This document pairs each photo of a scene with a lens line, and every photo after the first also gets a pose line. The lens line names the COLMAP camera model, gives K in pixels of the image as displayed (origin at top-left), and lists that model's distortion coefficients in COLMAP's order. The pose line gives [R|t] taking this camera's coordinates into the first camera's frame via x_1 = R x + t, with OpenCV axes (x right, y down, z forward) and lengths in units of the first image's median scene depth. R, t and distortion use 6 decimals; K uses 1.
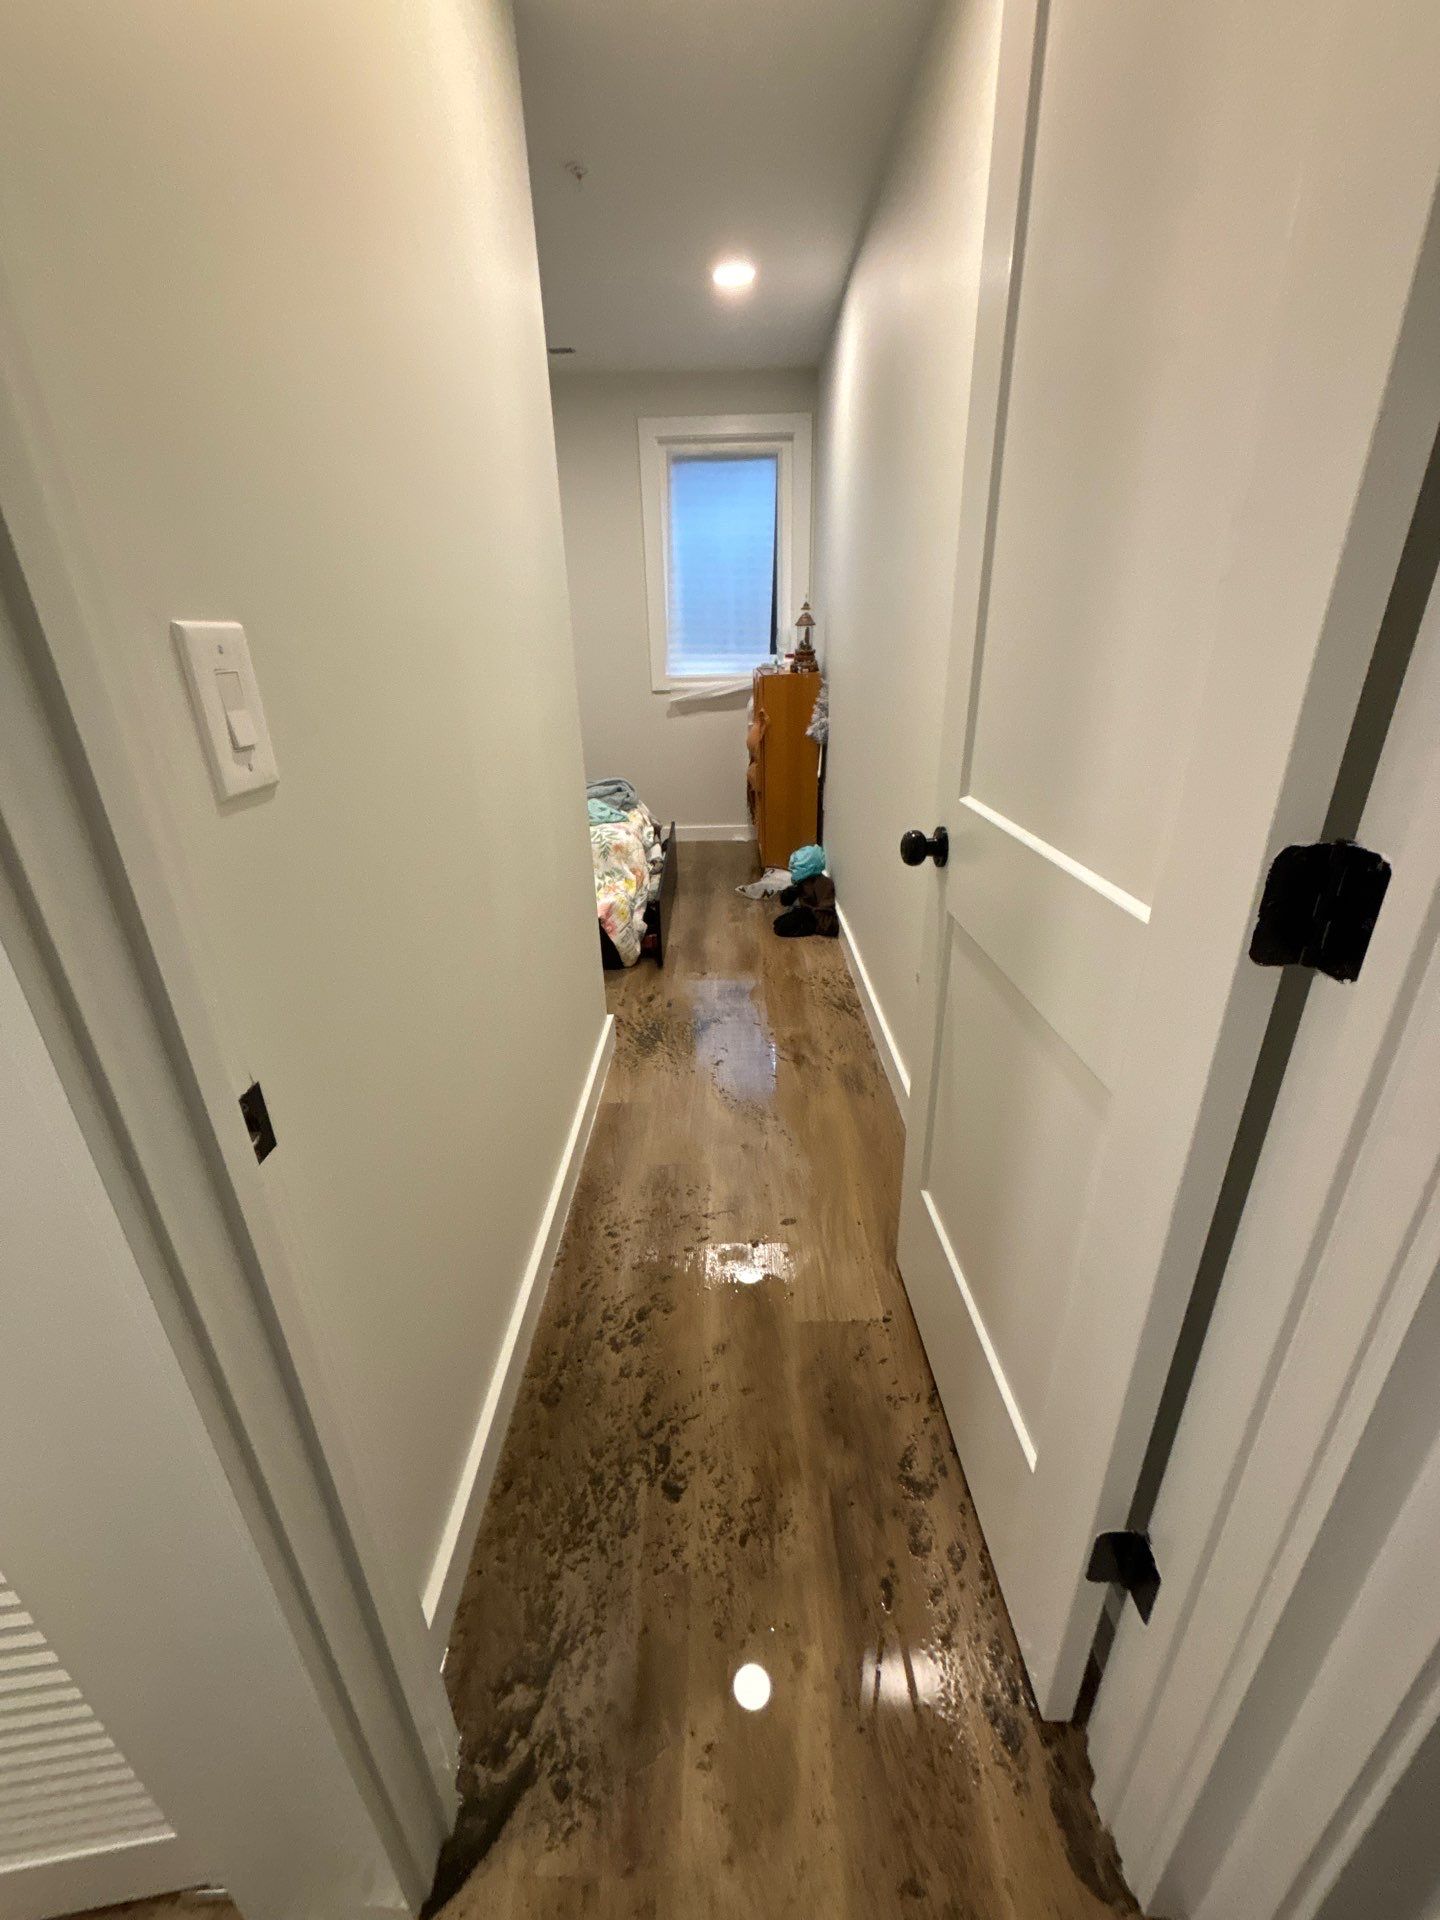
lens RADIAL K [[784.1, 0, 717.2], [0, 784.1, 965.3], [0, 0, 1]] dist [0.002962, 0.002895]
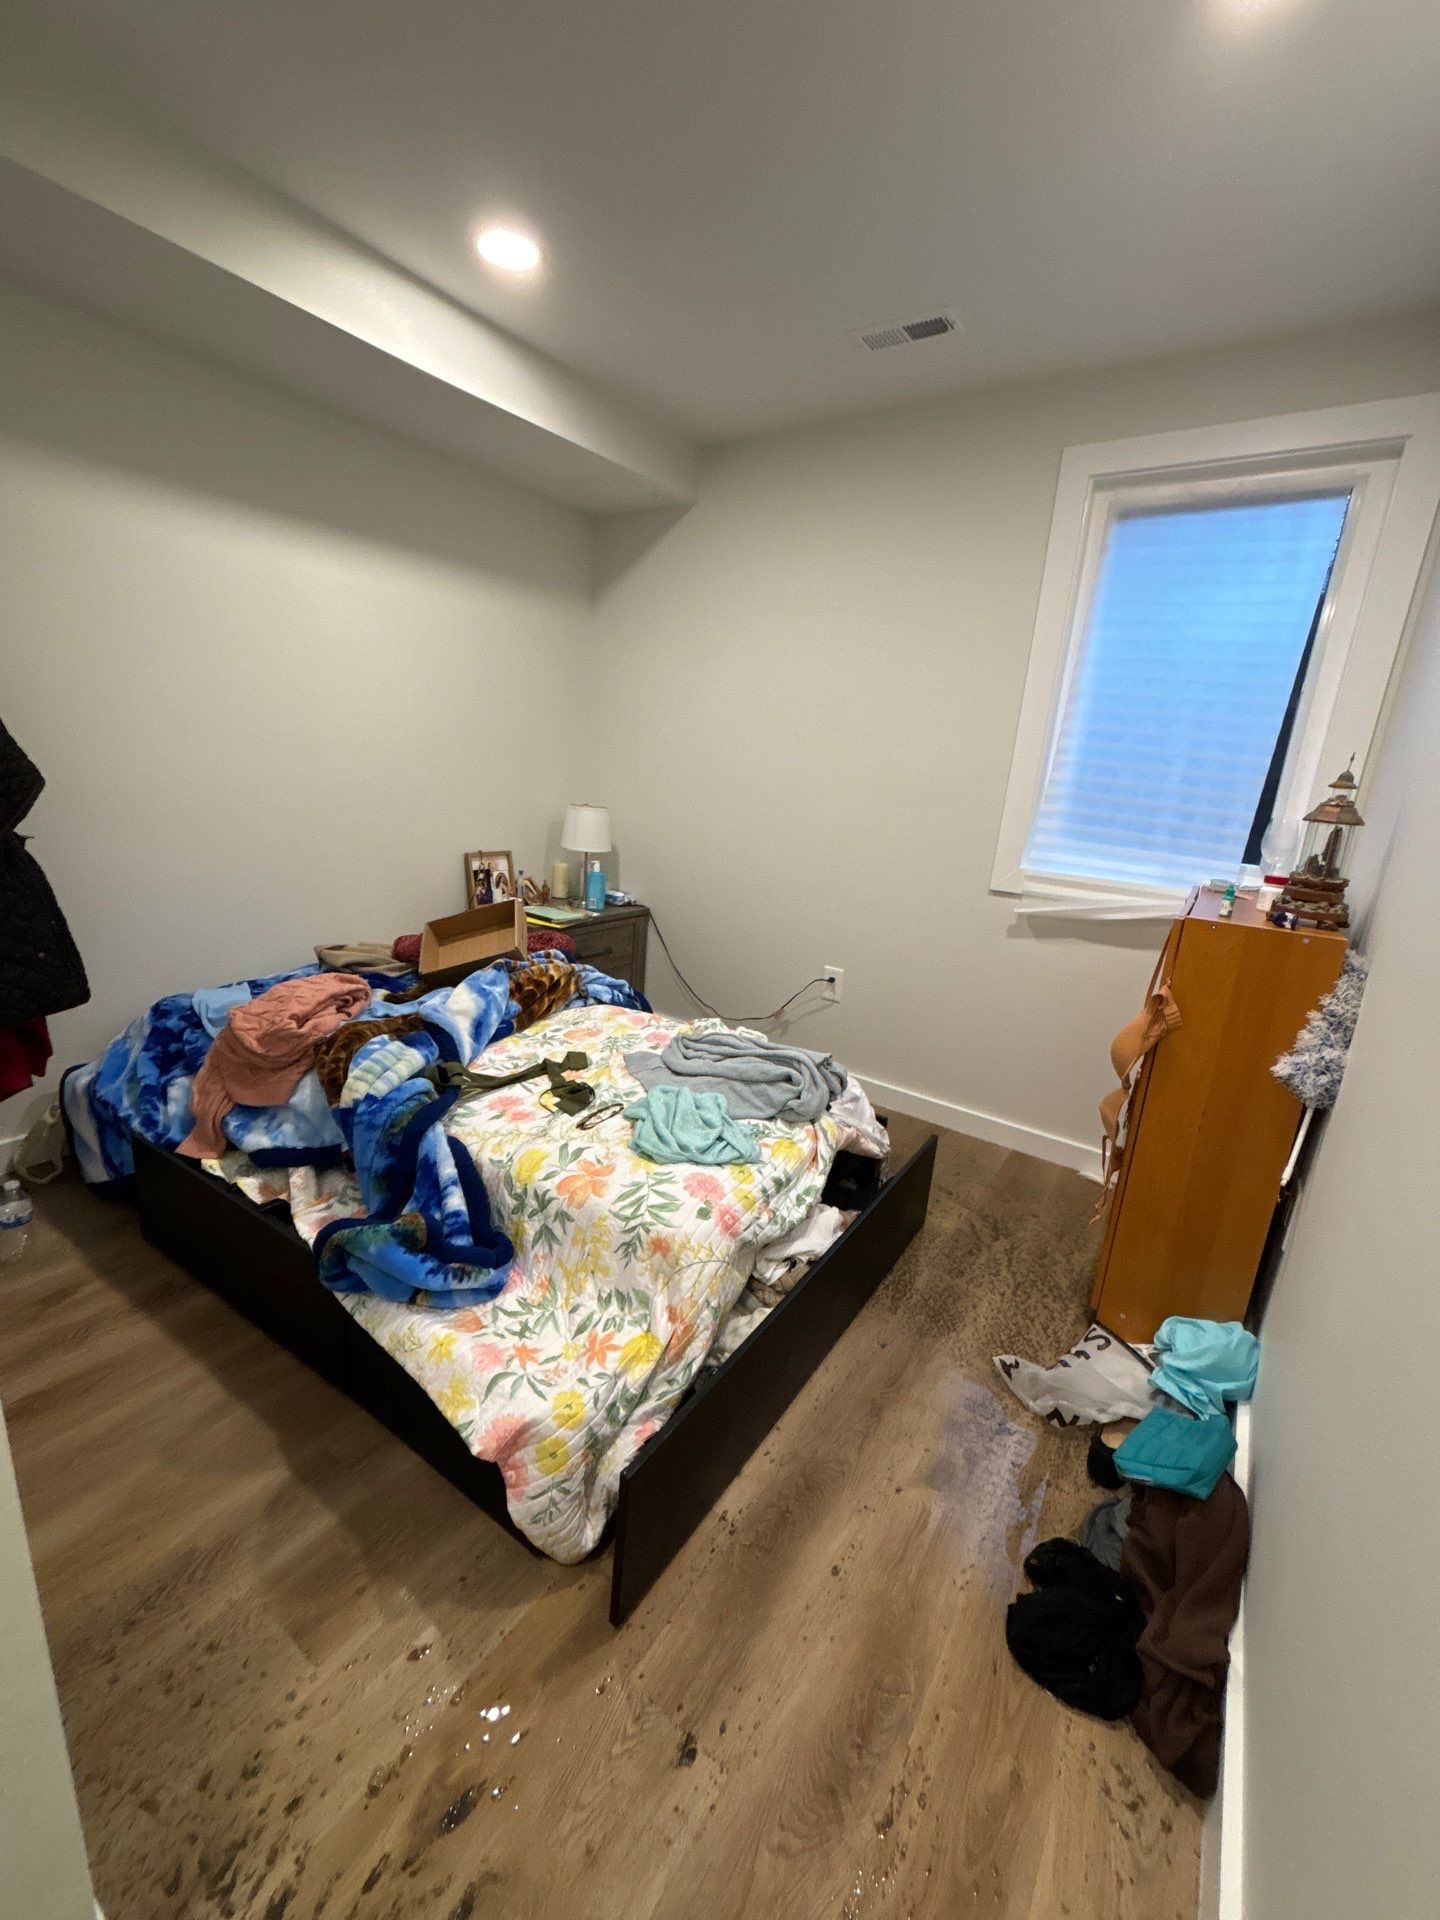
lens RADIAL K [[784.1, 0, 718.2], [0, 784.1, 954.1], [0, 0, 1]] dist [0.002962, 0.002895]
pose [[0.828531, 0.223850, -0.513252, 0.070521], [-0.311851, 0.945770, -0.090925, -0.223273], [0.465065, 0.235393, 0.853408, 0.498517]]
